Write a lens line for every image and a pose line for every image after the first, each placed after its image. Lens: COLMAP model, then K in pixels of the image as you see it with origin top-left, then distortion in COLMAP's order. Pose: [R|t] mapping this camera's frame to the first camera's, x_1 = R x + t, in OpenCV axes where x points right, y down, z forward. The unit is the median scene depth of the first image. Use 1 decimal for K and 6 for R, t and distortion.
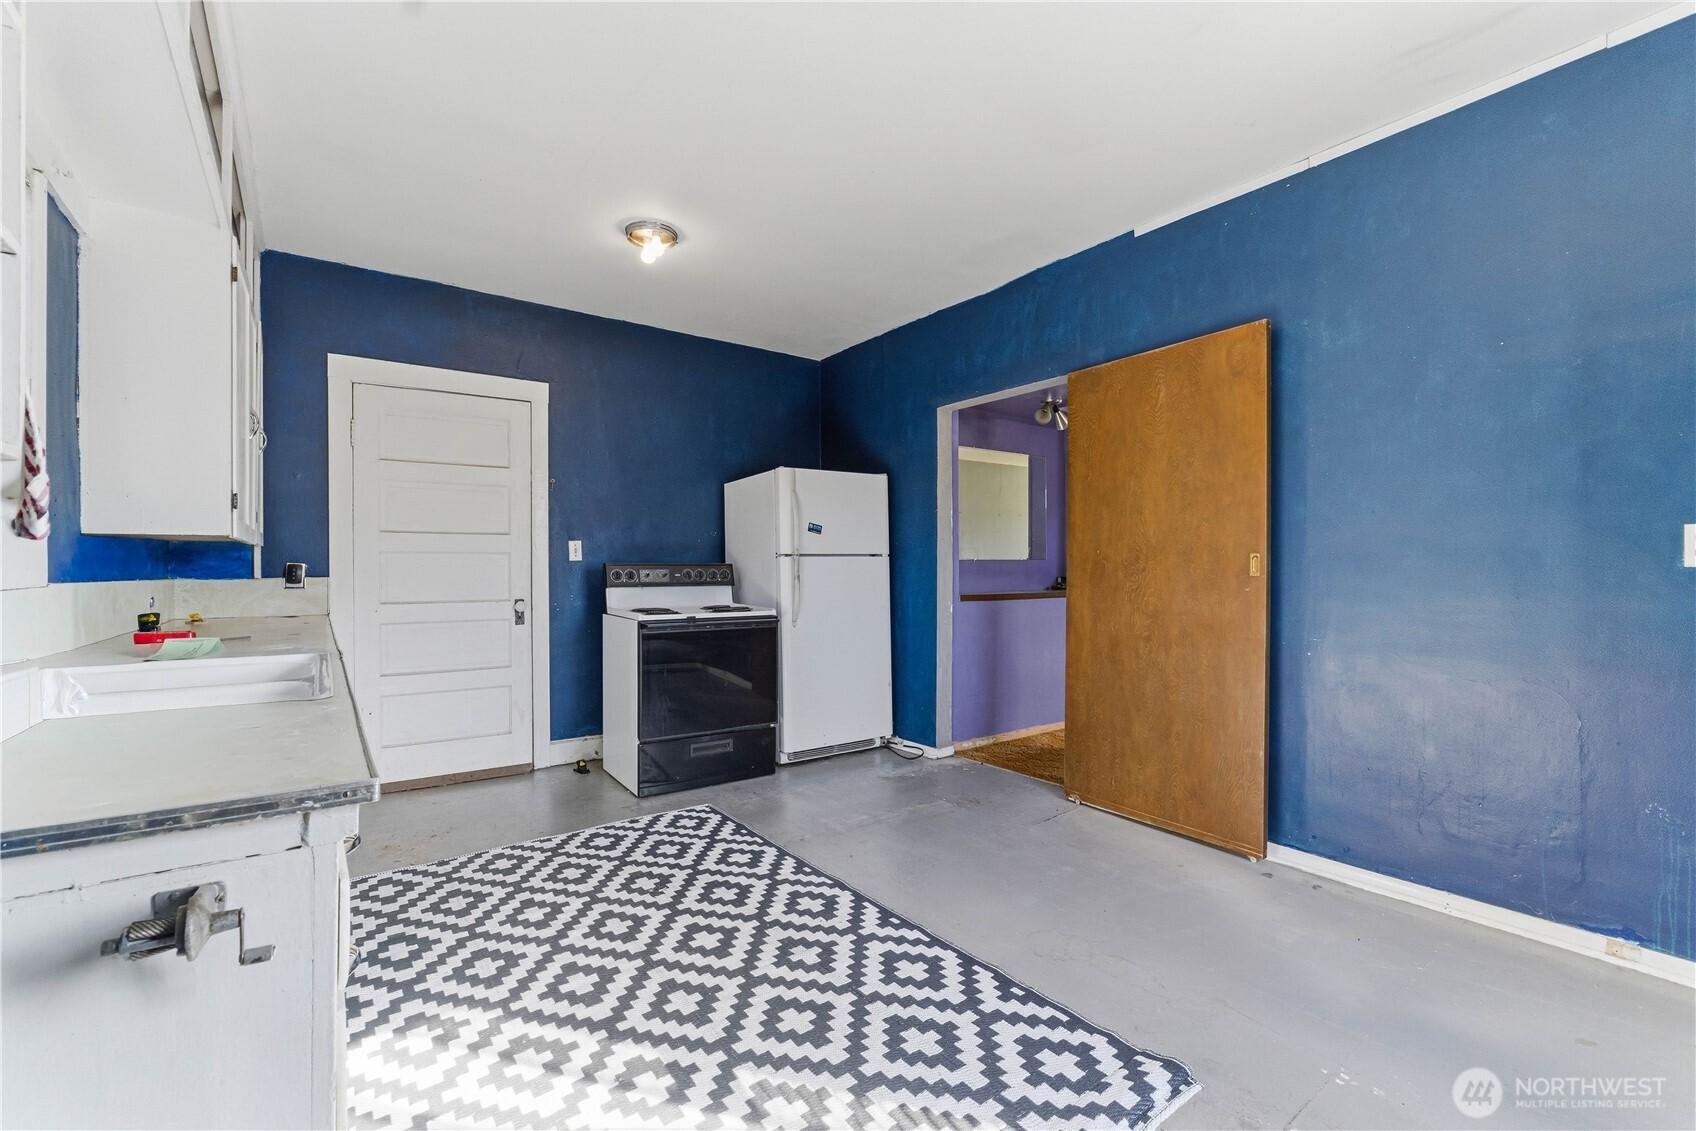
lens RADIAL K [[731.6, 0, 845.9], [0, 731.6, 567.5], [0, 0, 1]] dist [-0.002961, 0.000753]
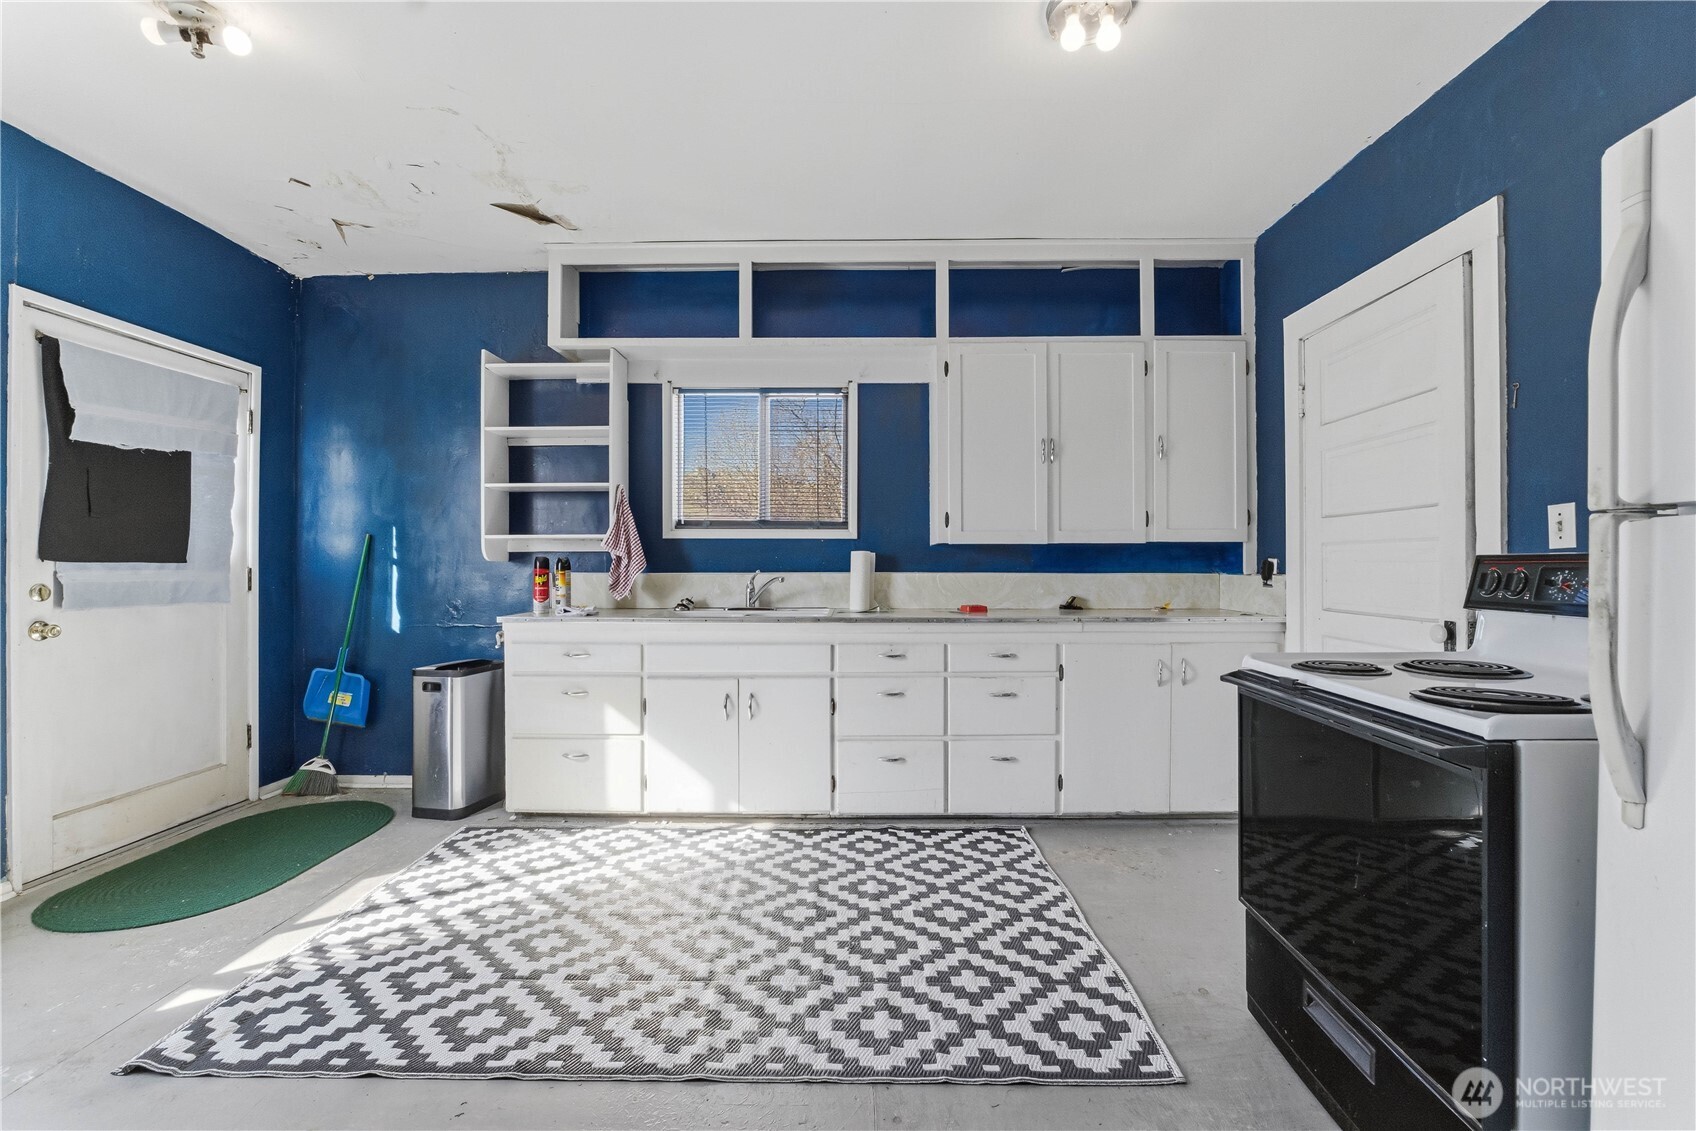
lens RADIAL K [[731.6, 0, 850.8], [0, 731.6, 562.1], [0, 0, 1]] dist [-0.002961, 0.000753]
pose [[-0.611278, 0.001602, -0.791414, 0.373008], [0.005524, 0.999982, -0.002242, -0.003233], [0.791397, -0.005742, -0.611276, 1.370128]]
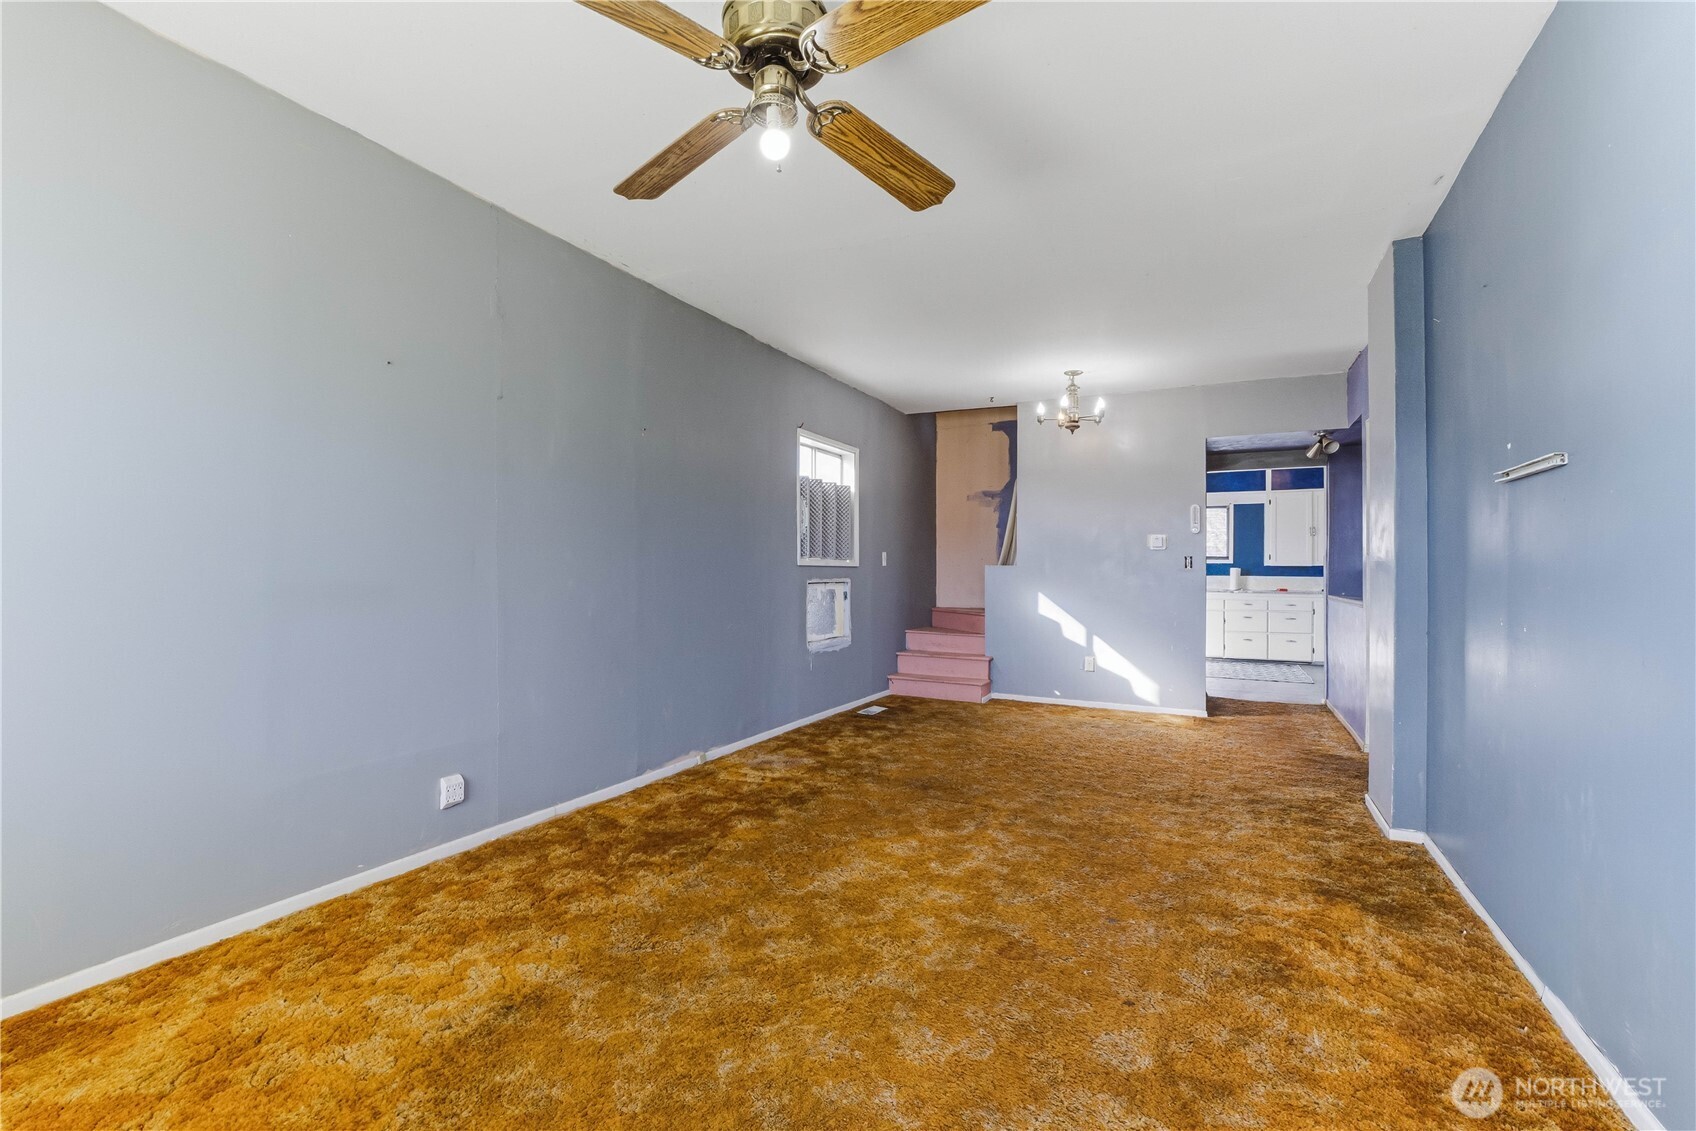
lens RADIAL K [[731.6, 0, 848.2], [0, 731.6, 565.9], [0, 0, 1]] dist [-0.002961, 0.000753]
pose [[-0.899914, 0.001569, -0.436065, 2.630565], [0.002062, 0.999998, -0.000658, -0.039126], [0.436063, -0.001491, -0.899915, 3.009539]]
